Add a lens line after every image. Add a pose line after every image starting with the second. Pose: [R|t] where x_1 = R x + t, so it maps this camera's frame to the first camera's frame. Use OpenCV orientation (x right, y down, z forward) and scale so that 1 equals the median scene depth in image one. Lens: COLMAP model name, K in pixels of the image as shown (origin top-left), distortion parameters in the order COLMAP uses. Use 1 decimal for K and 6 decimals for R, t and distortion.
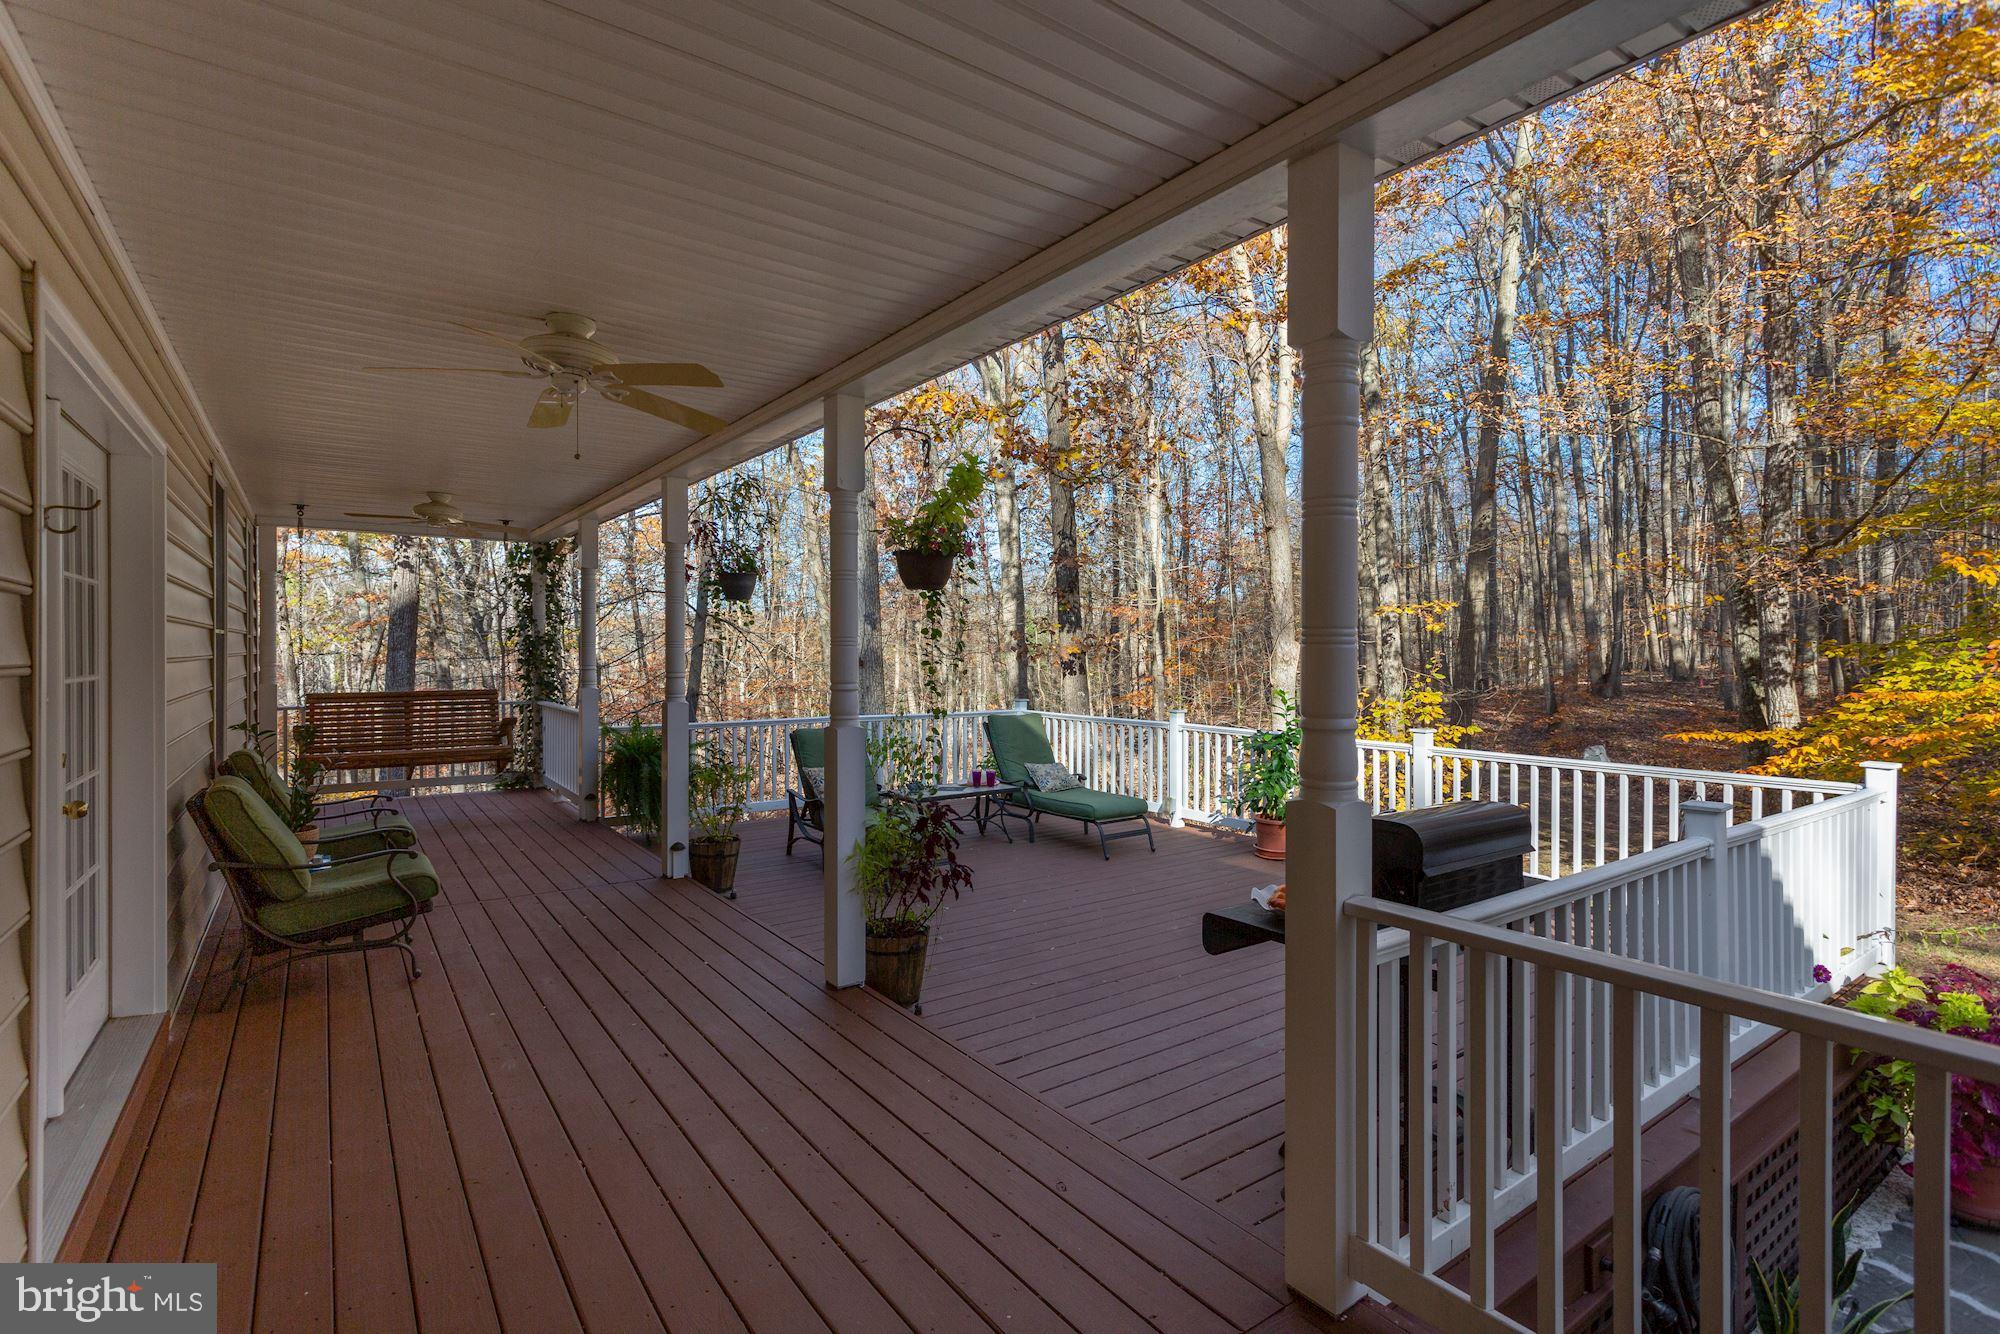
lens RADIAL K [[934.9, 0, 992.5], [0, 934.9, 659.8], [0, 0, 1]] dist [0.028254, 0.000077]
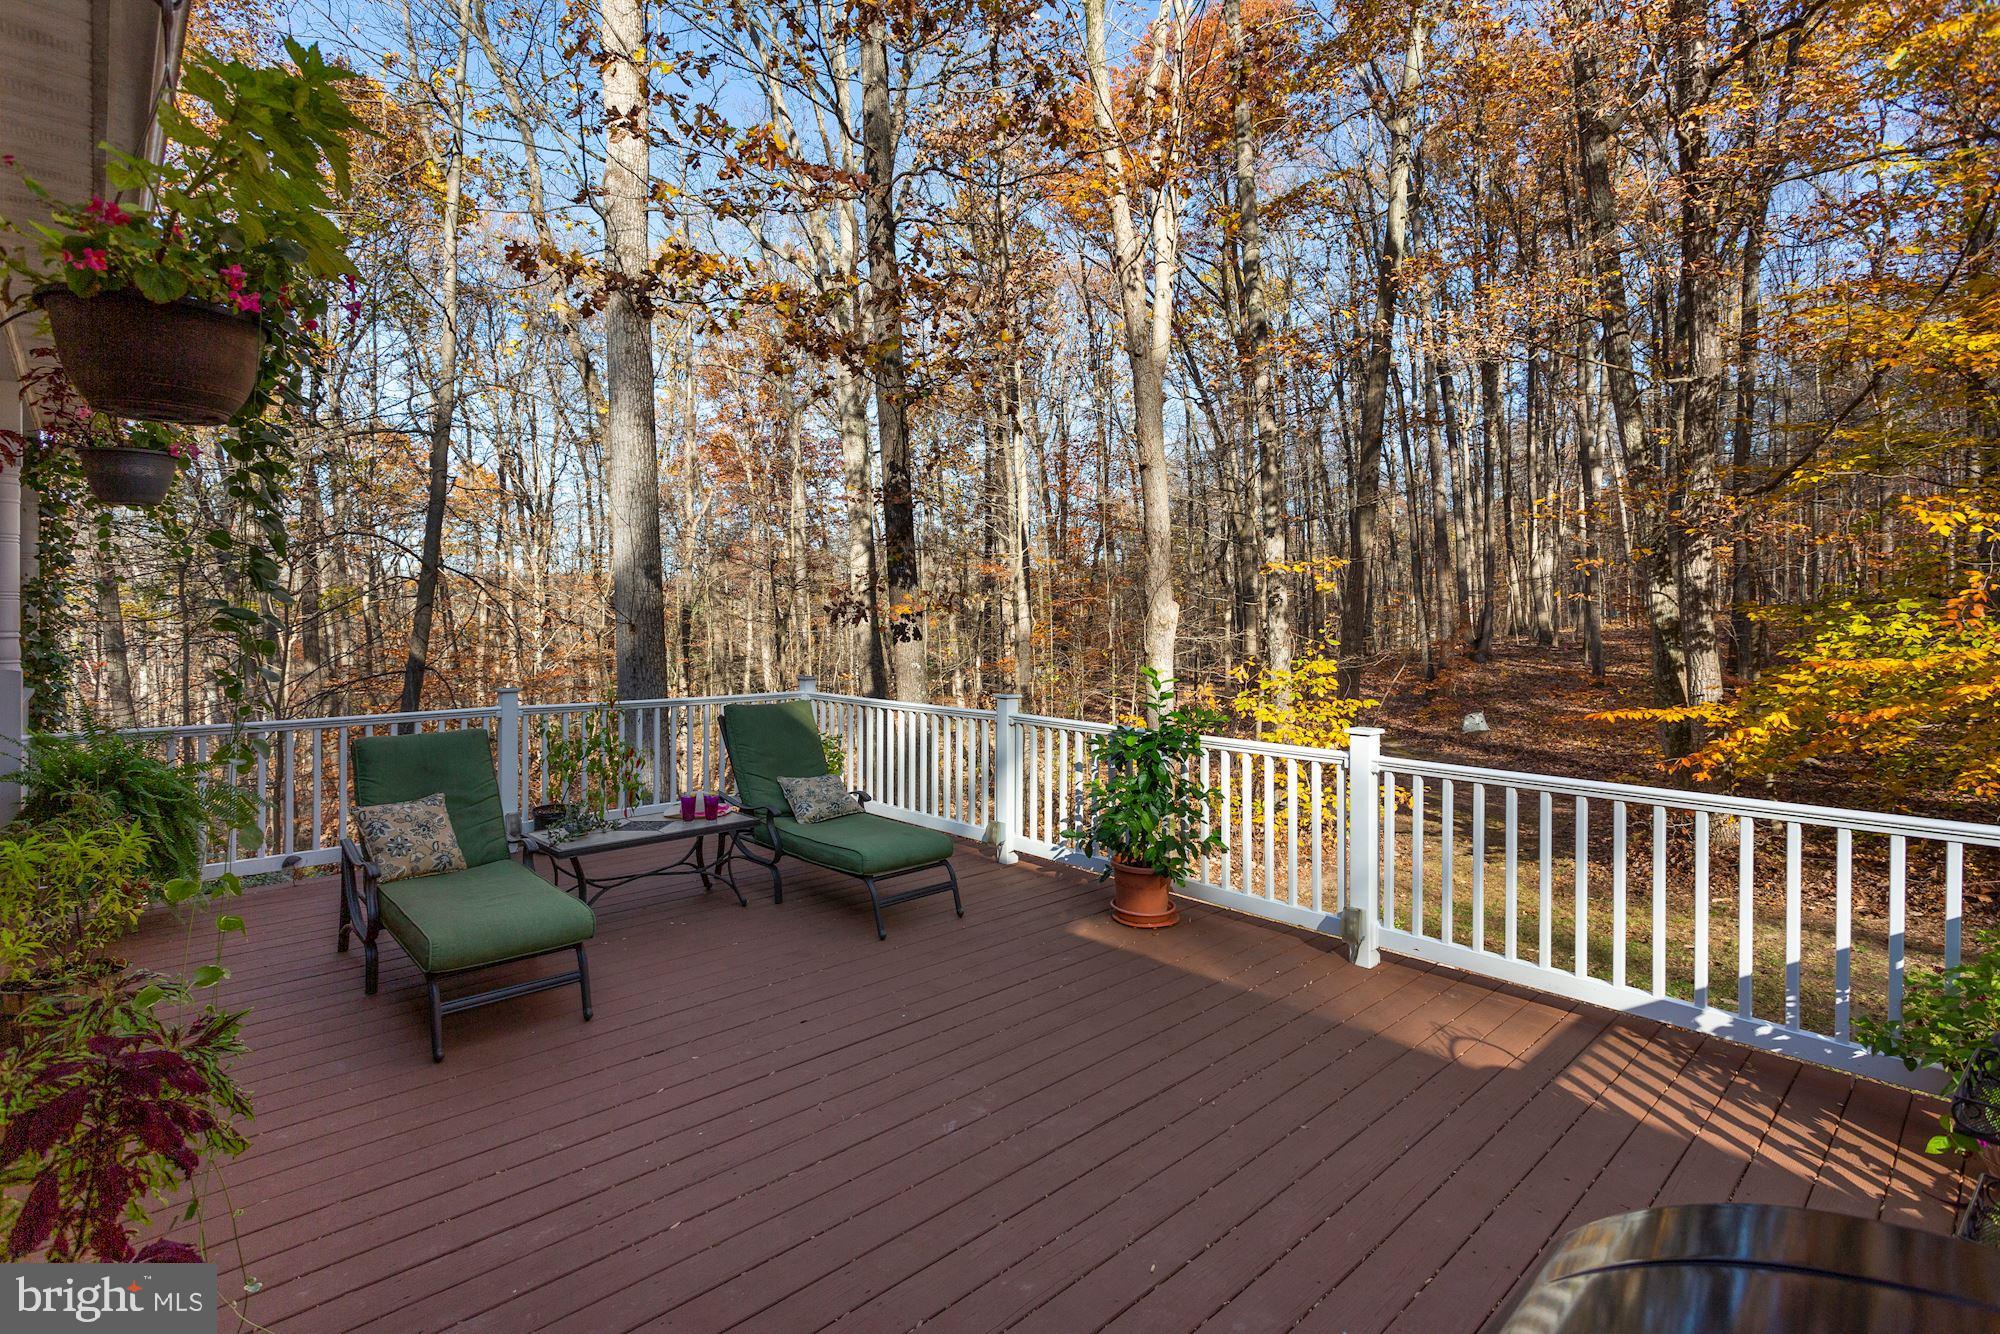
lens RADIAL K [[959.7, 0, 986.0], [0, 959.7, 655.4], [0, 0, 1]] dist [-0.000552, 0.000570]
pose [[0.992858, -0.003222, 0.119256, 0.074584], [-0.000705, 0.999459, 0.032872, 0.001100], [-0.119297, -0.032722, 0.992319, 0.231359]]
